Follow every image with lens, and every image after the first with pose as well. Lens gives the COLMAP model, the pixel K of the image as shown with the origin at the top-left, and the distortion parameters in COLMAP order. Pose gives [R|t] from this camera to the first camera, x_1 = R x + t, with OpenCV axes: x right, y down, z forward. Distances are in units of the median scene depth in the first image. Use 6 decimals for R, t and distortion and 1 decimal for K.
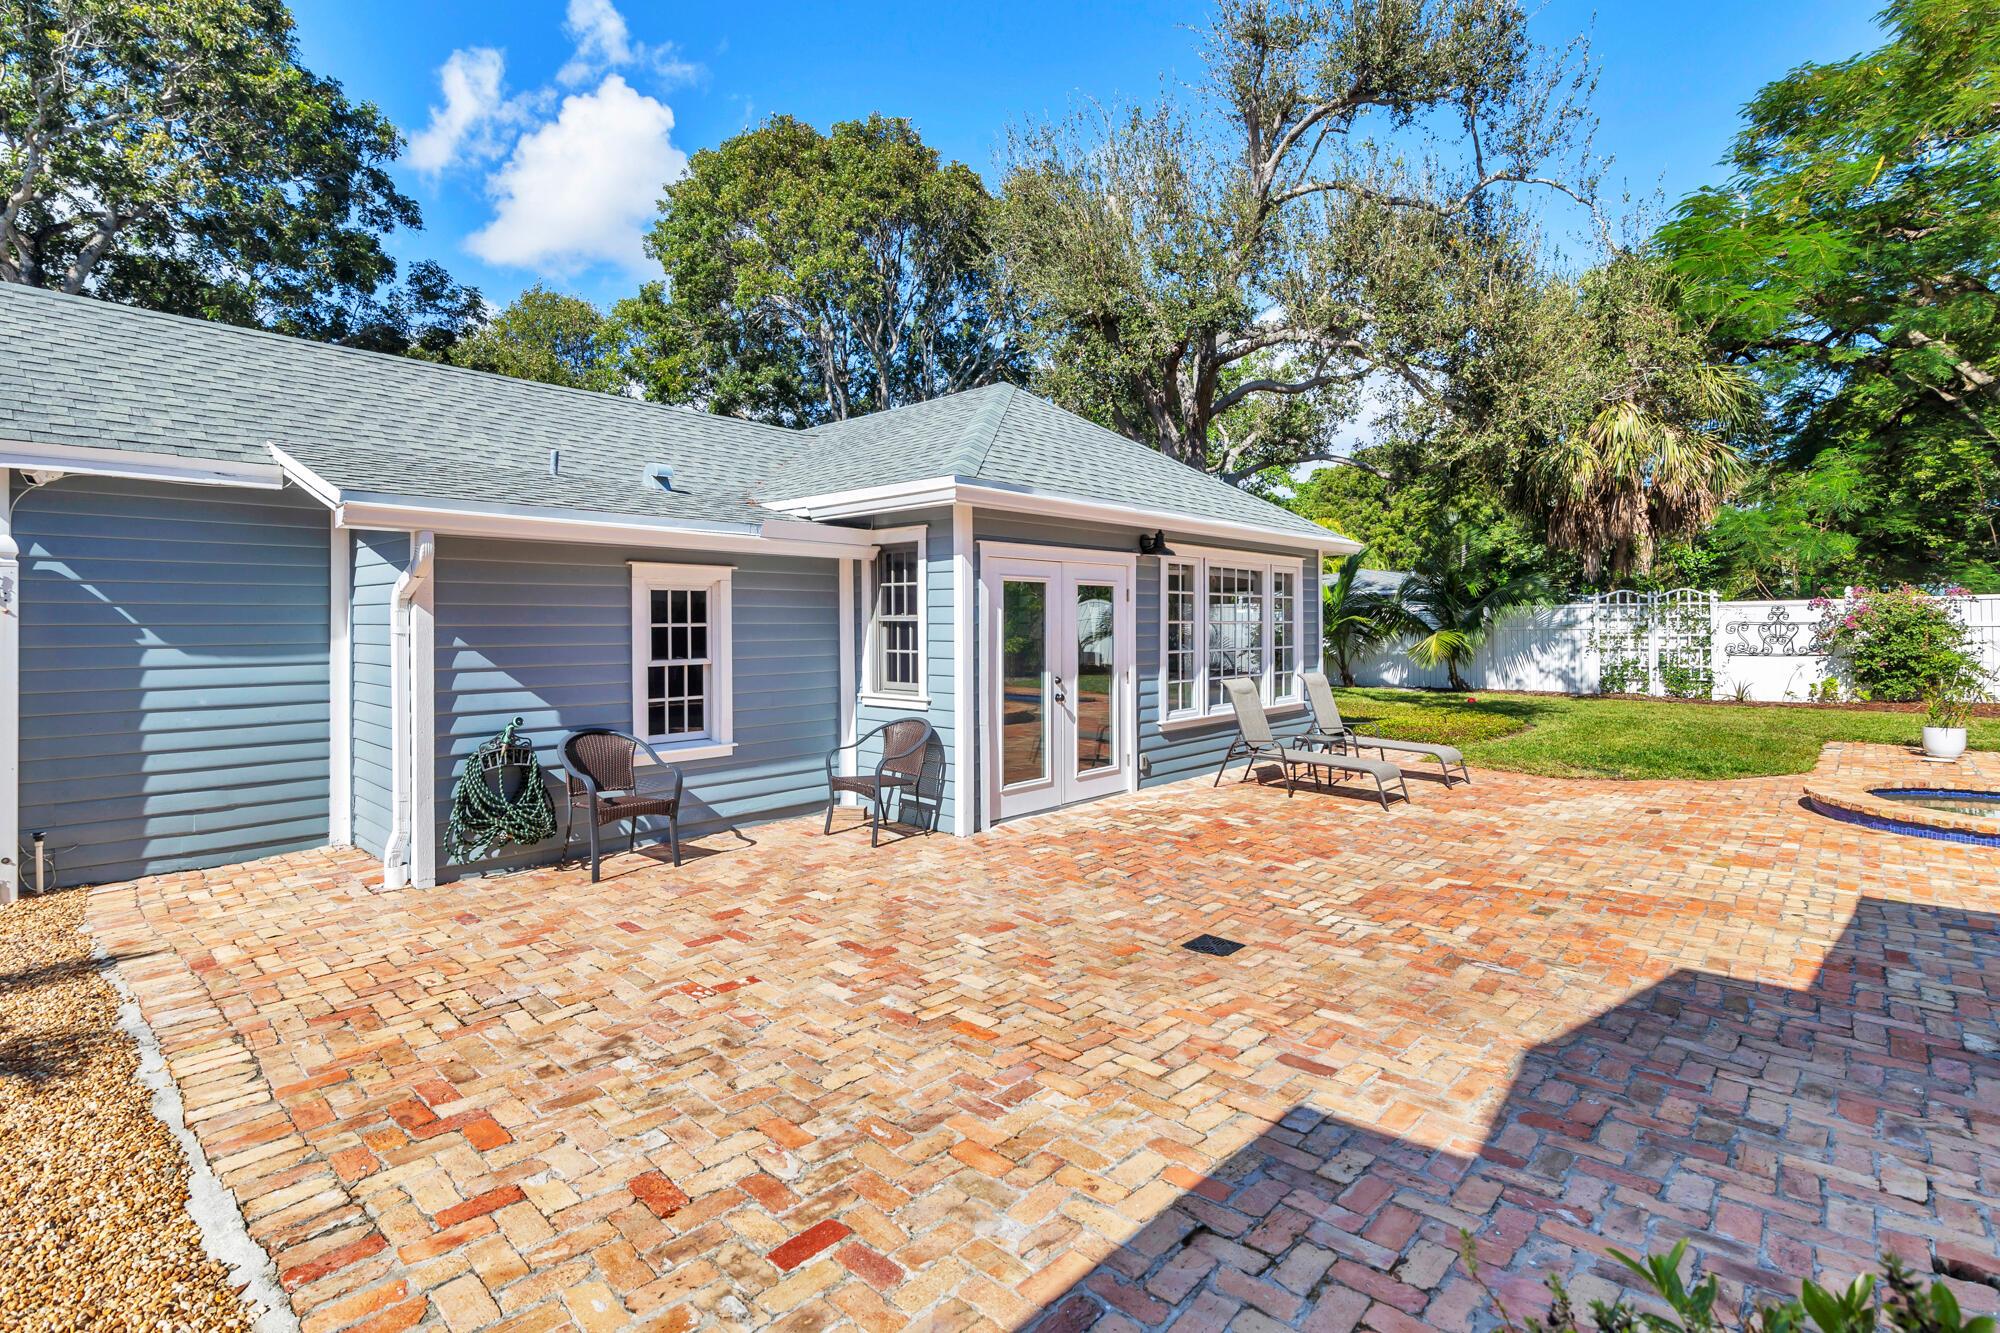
lens RADIAL K [[947.9, 0, 996.3], [0, 947.9, 617.5], [0, 0, 1]] dist [0.003708, -0.001362]
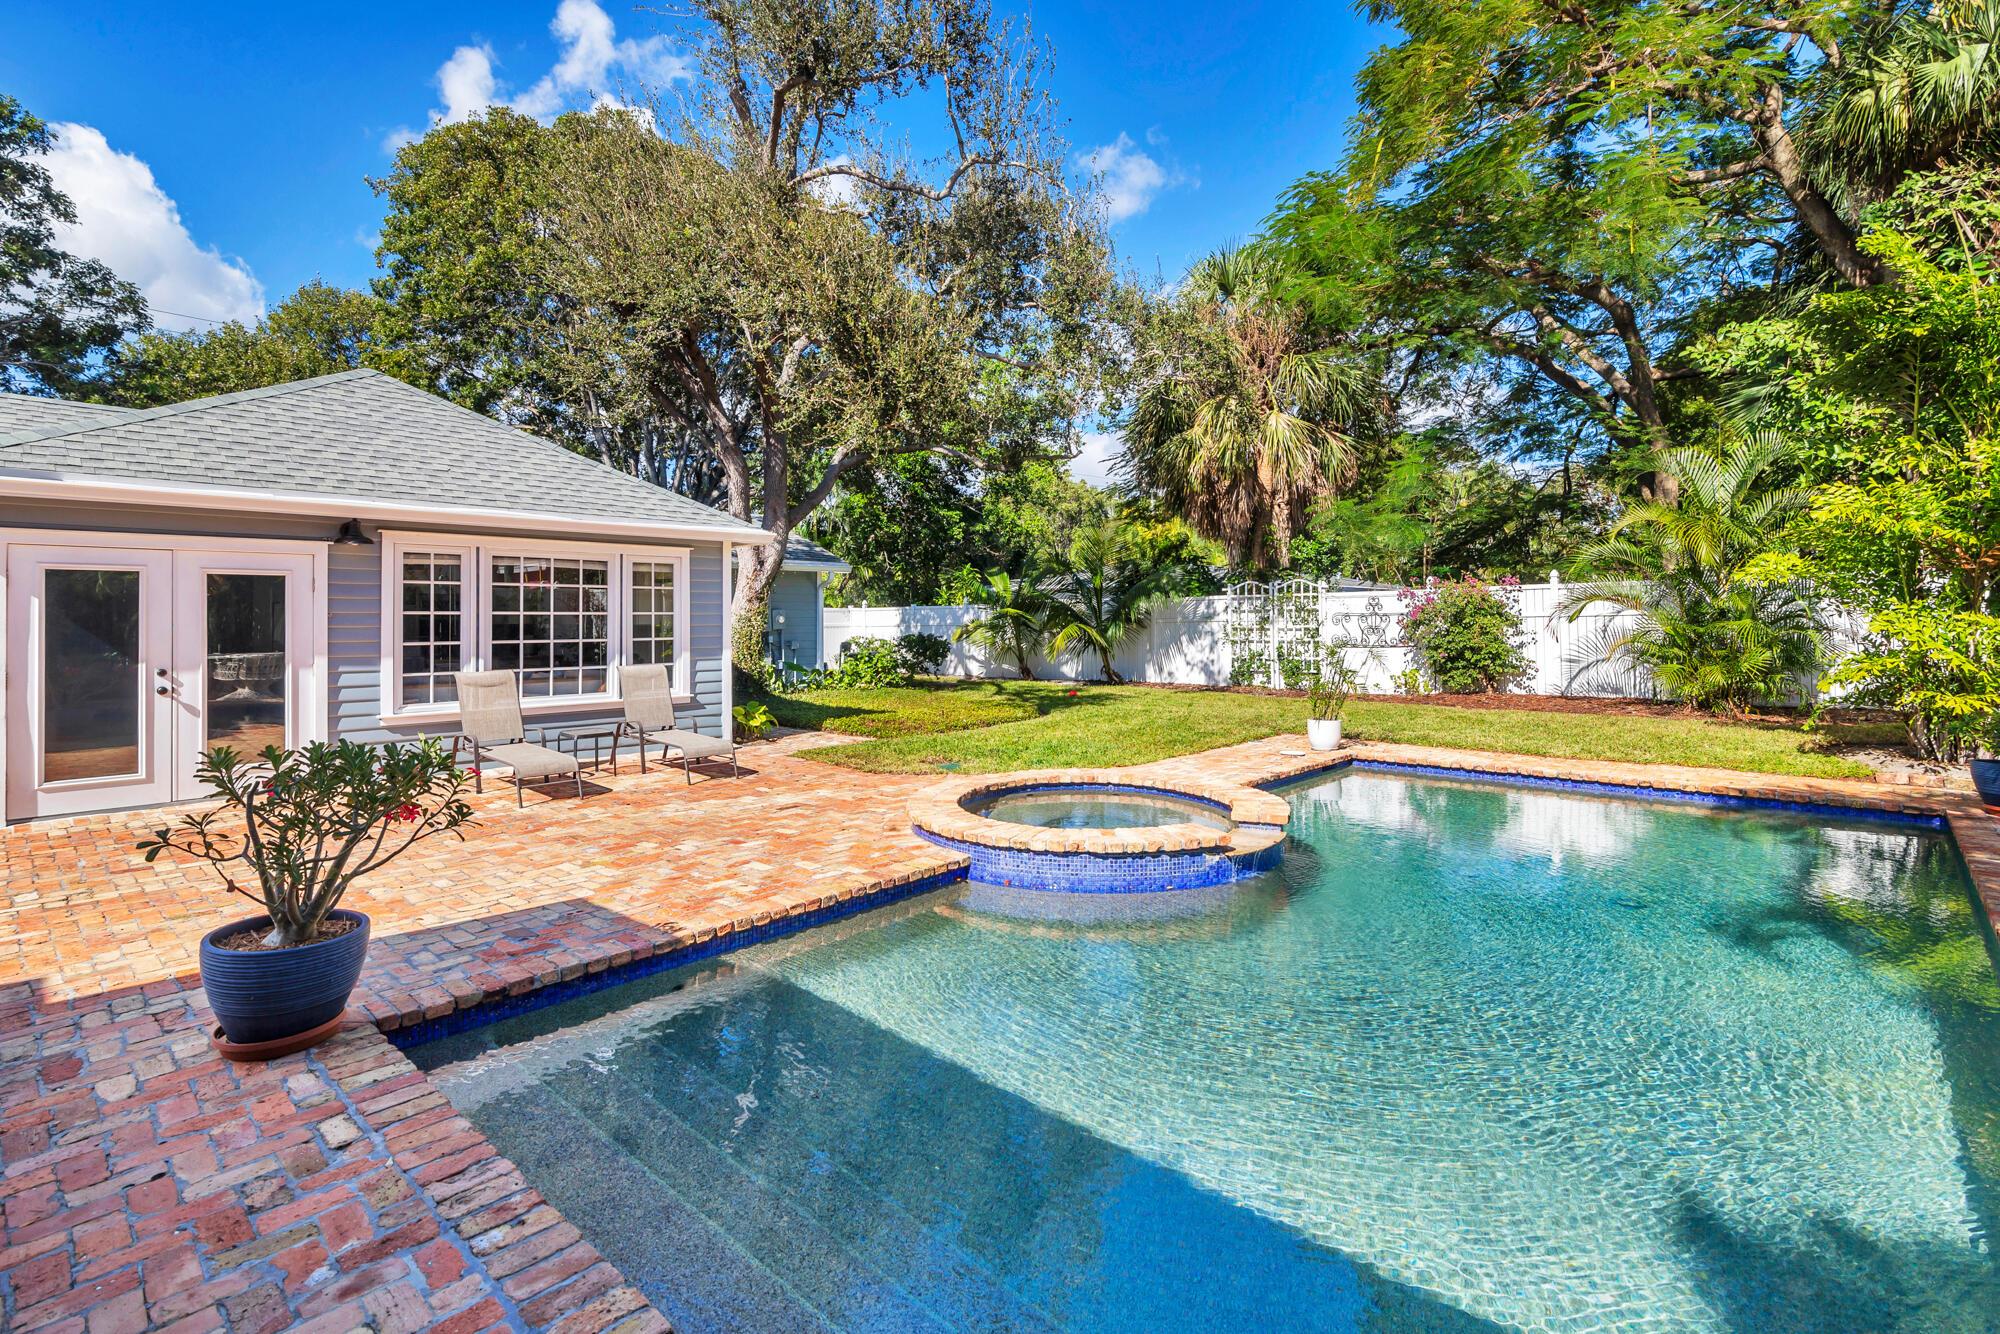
lens RADIAL K [[947.9, 0, 991.3], [0, 947.9, 619.4], [0, 0, 1]] dist [0.003708, -0.001362]
pose [[0.999943, -0.003051, -0.010213, 0.410530], [0.003118, 0.999974, 0.006535, 0.003441], [0.010193, -0.006566, 0.999926, 0.010862]]
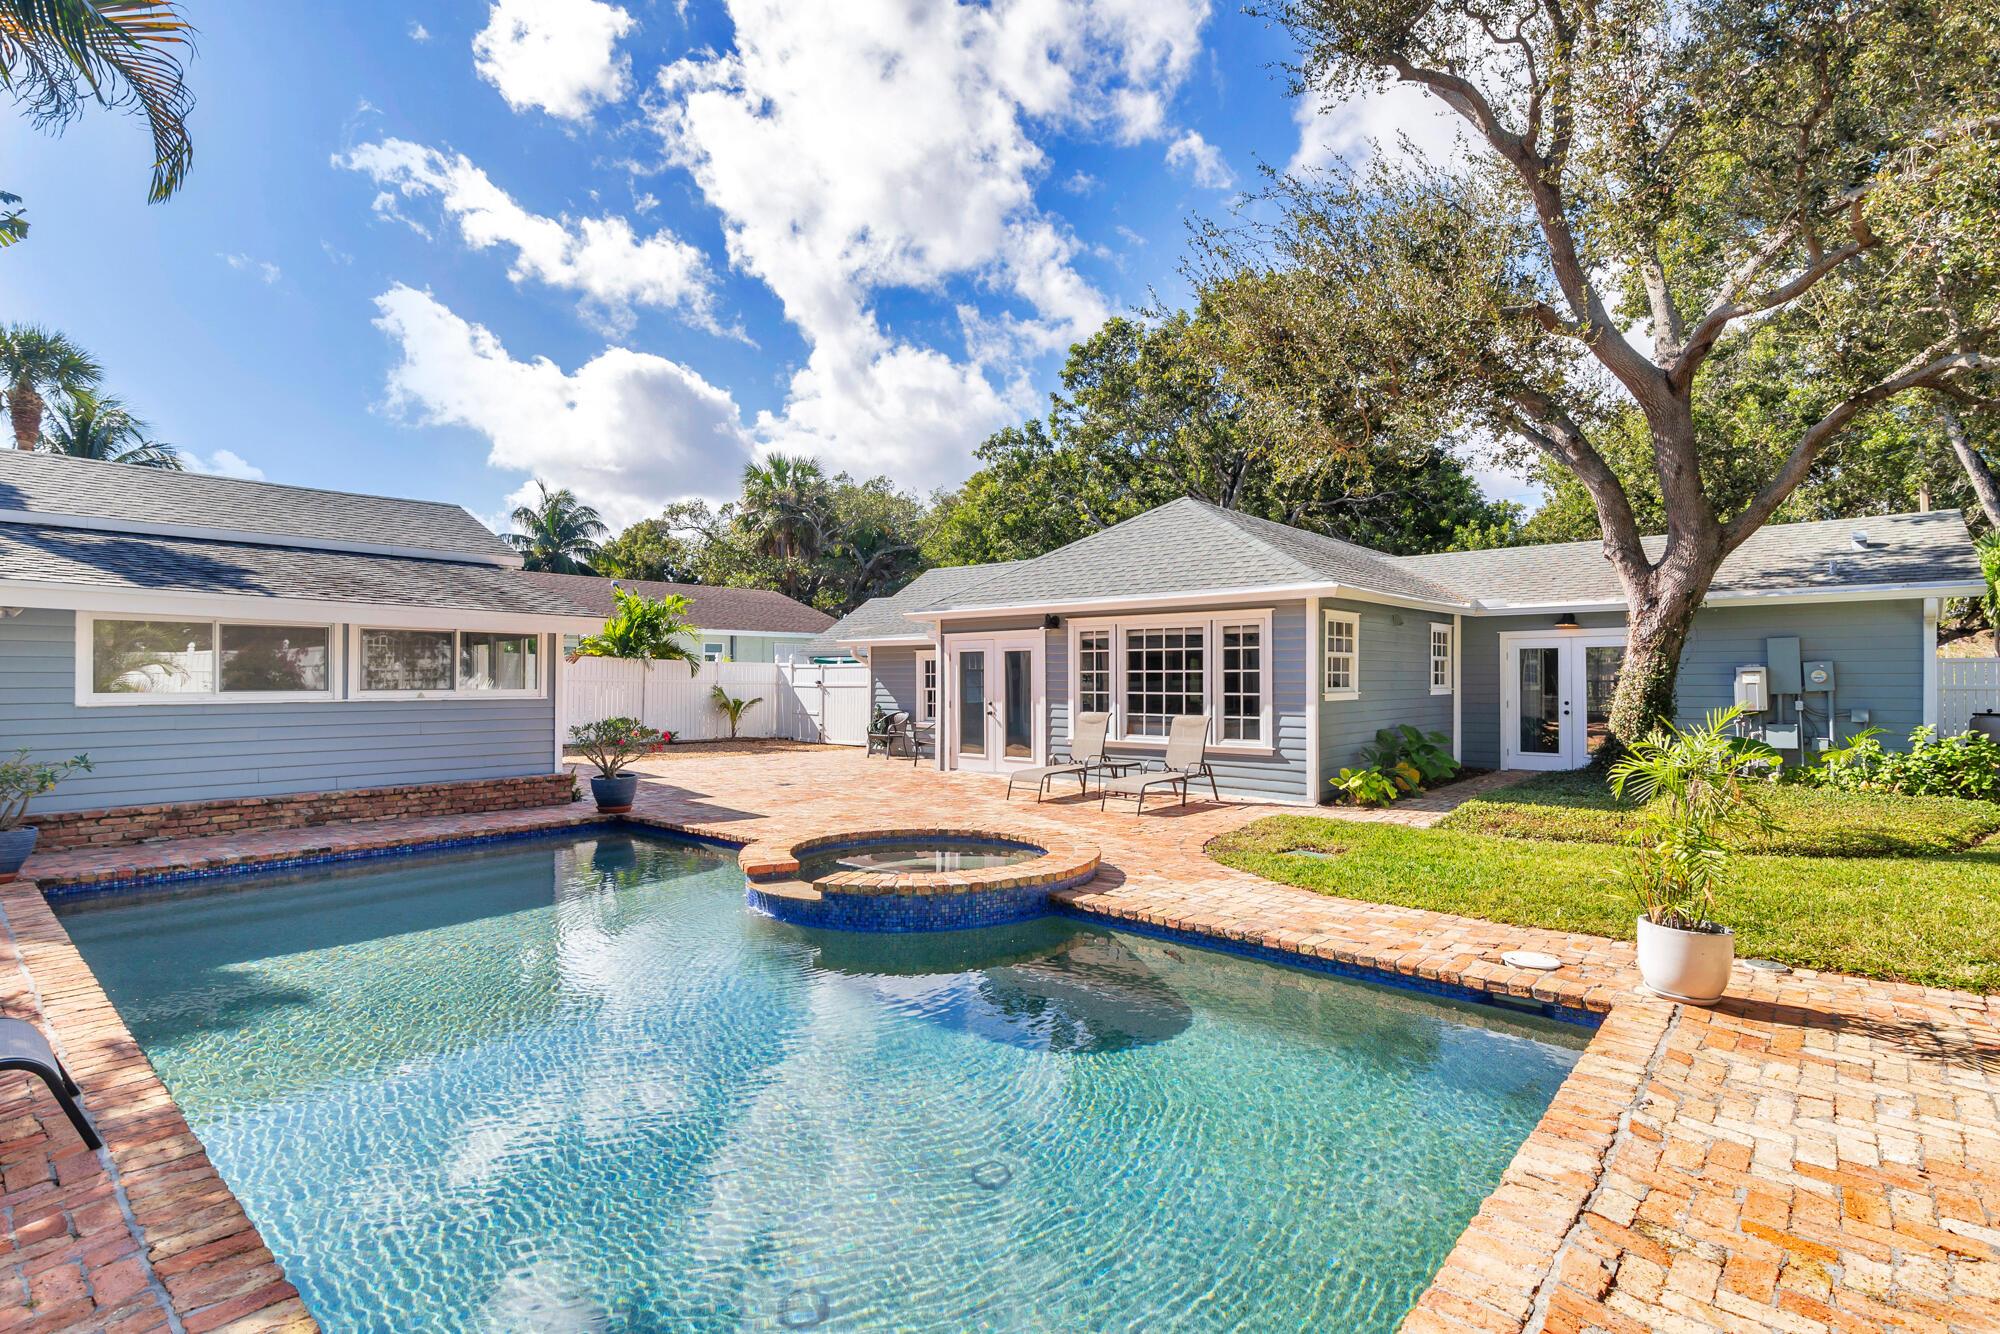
lens RADIAL K [[947.9, 0, 999.5], [0, 947.9, 670.1], [0, 0, 1]] dist [0.003708, -0.001362]
pose [[0.019417, -0.006653, -0.999789, 0.857324], [0.006099, 0.999960, -0.006536, 0.005721], [0.999793, -0.005971, 0.019457, 0.432524]]
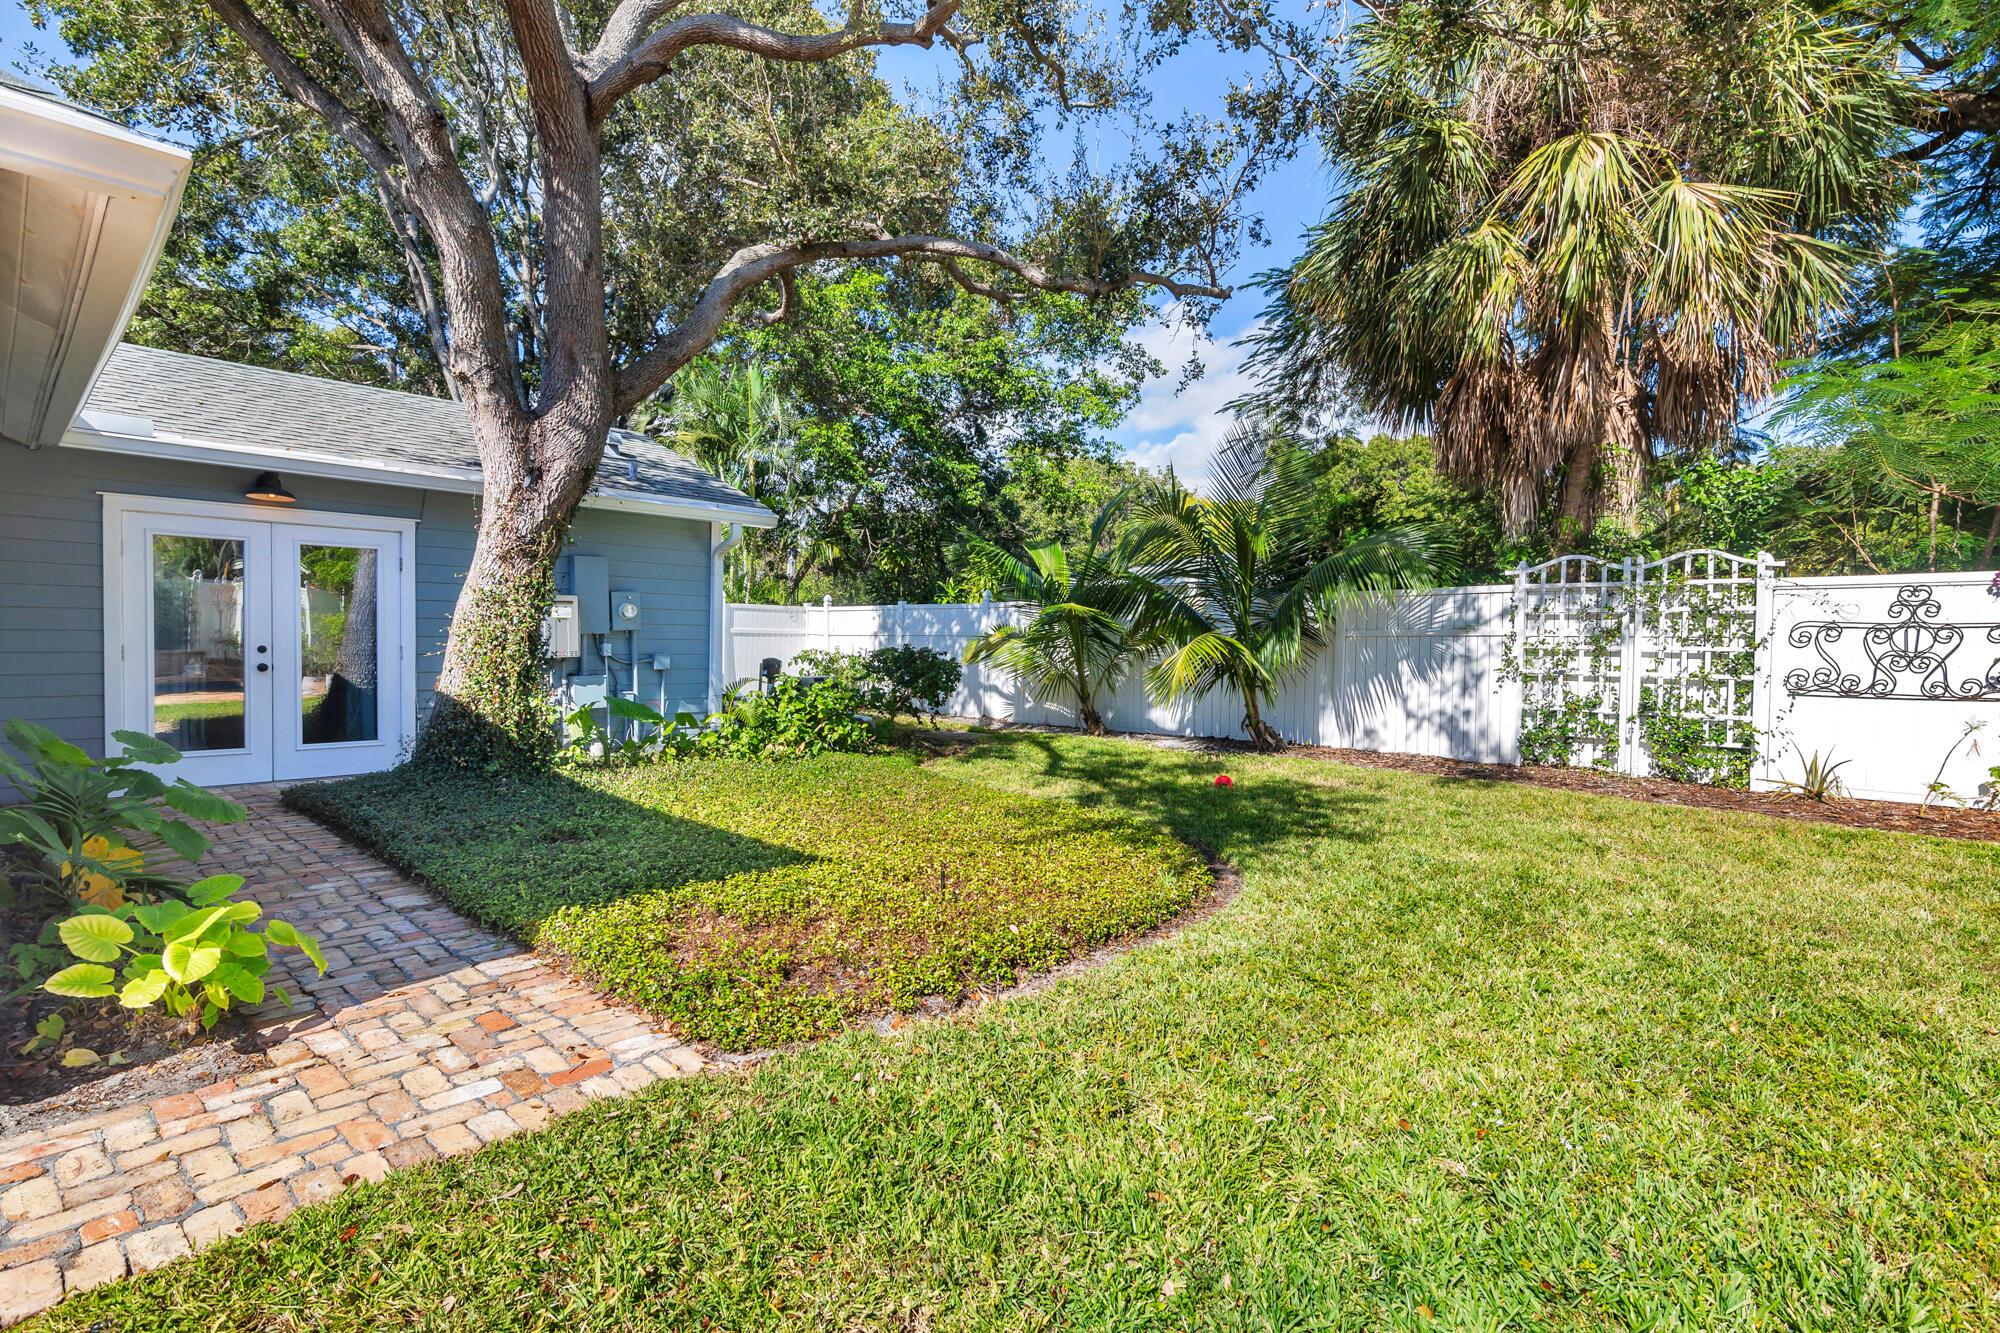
lens RADIAL K [[947.9, 0, 988.7], [0, 947.9, 669.4], [0, 0, 1]] dist [0.003708, -0.001362]
pose [[0.999620, 0.021627, -0.017114, 0.380042], [-0.020966, 0.999063, 0.037871, 0.017698], [0.017917, -0.037498, 0.999136, 0.520178]]
